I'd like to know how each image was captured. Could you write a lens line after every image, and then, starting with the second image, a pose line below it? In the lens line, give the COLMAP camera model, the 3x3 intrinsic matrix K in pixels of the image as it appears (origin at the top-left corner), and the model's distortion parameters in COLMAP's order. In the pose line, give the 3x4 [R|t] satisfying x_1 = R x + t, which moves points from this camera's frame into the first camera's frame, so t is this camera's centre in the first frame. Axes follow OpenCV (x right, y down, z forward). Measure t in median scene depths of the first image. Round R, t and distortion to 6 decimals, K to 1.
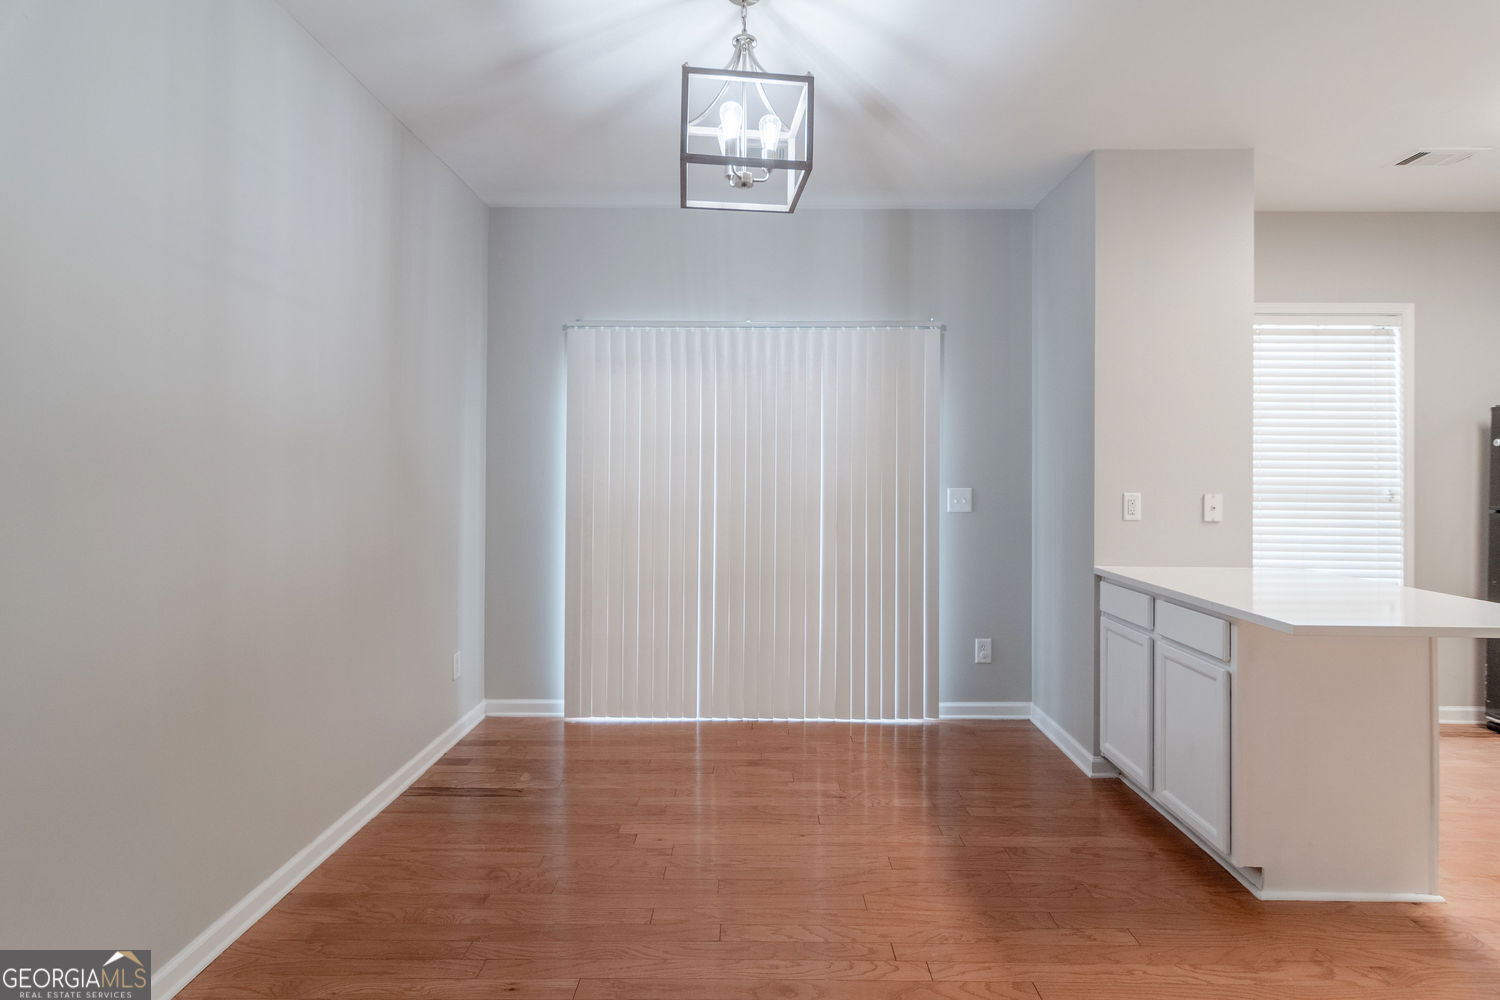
lens RADIAL K [[729.1, 0, 757.5], [0, 729.1, 462.1], [0, 0, 1]] dist [0.003672, 0.001842]
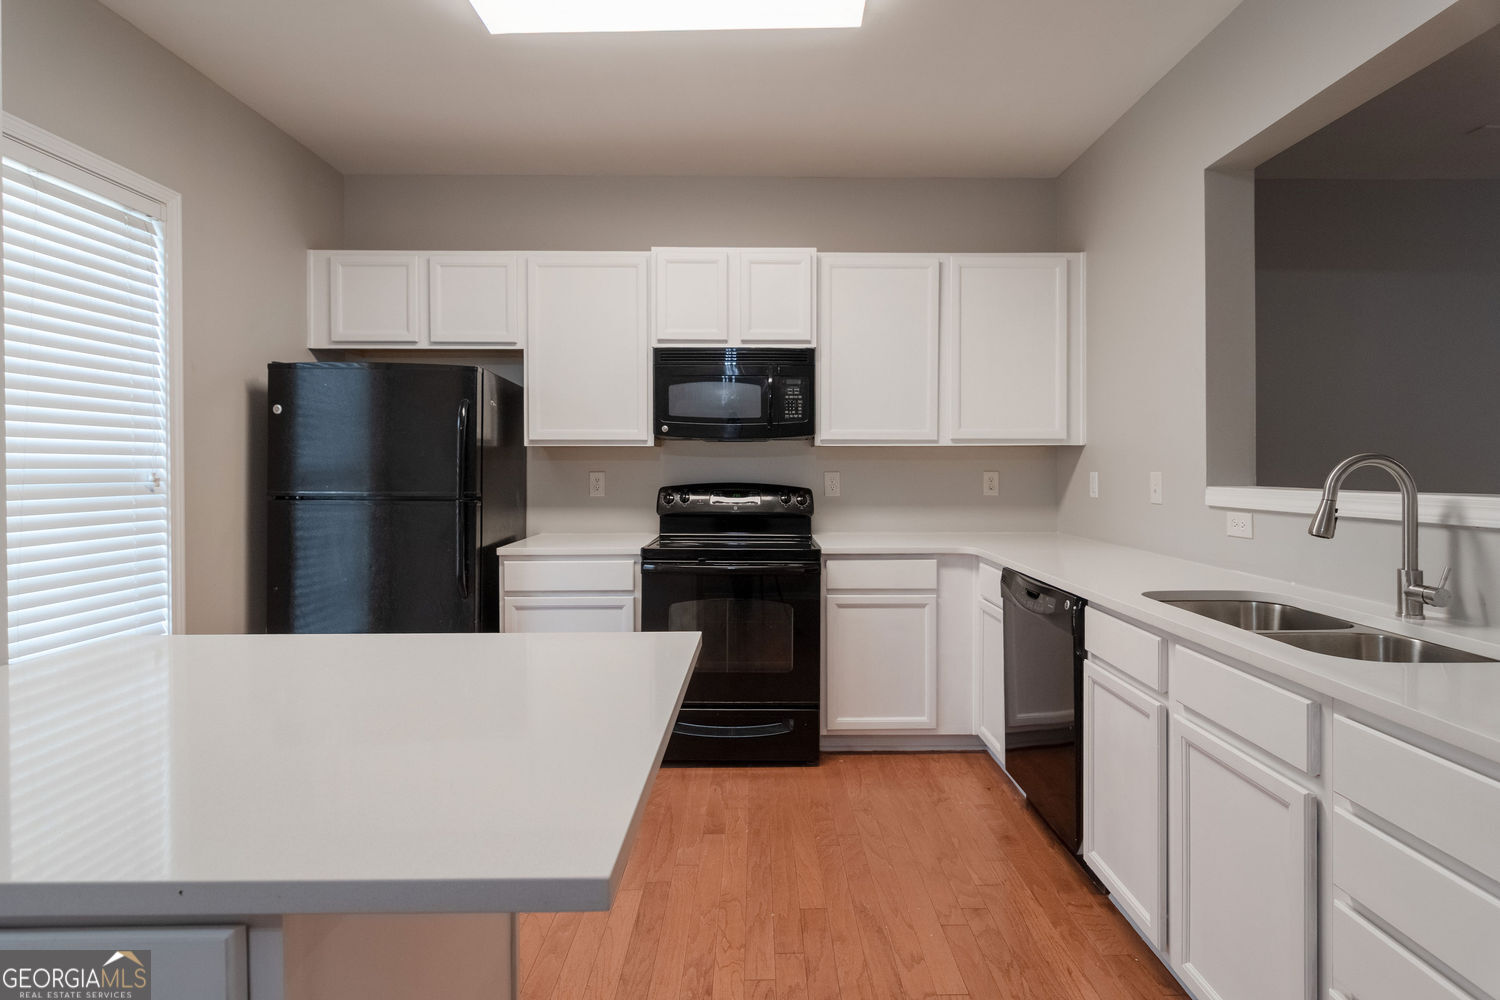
lens RADIAL K [[729.1, 0, 775.9], [0, 729.1, 470.8], [0, 0, 1]] dist [0.003672, 0.001842]
pose [[-0.025612, -0.015397, 0.999553, 0.207458], [-0.008962, 0.999845, 0.015171, 0.021180], [-0.999632, -0.008569, -0.025746, 0.468601]]
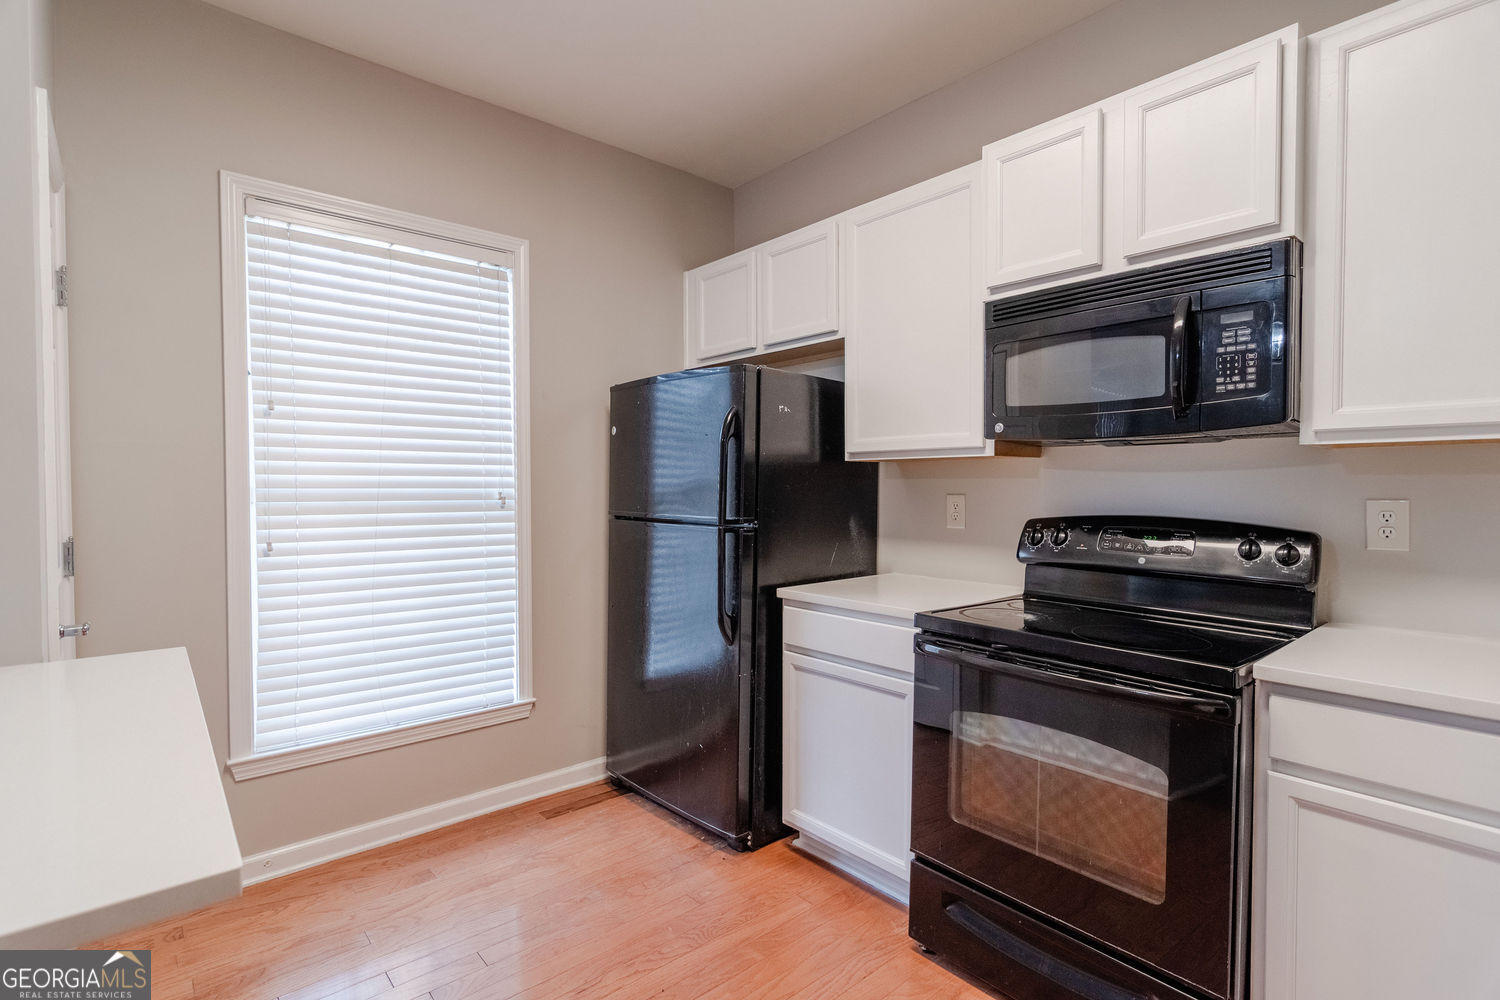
lens RADIAL K [[729.1, 0, 753.9], [0, 729.1, 494.5], [0, 0, 1]] dist [0.003672, 0.001842]
pose [[0.751758, -0.015389, 0.659259, 0.574391], [-0.000322, 0.999719, 0.023704, 0.022906], [-0.659438, -0.018032, 0.751542, 0.287491]]
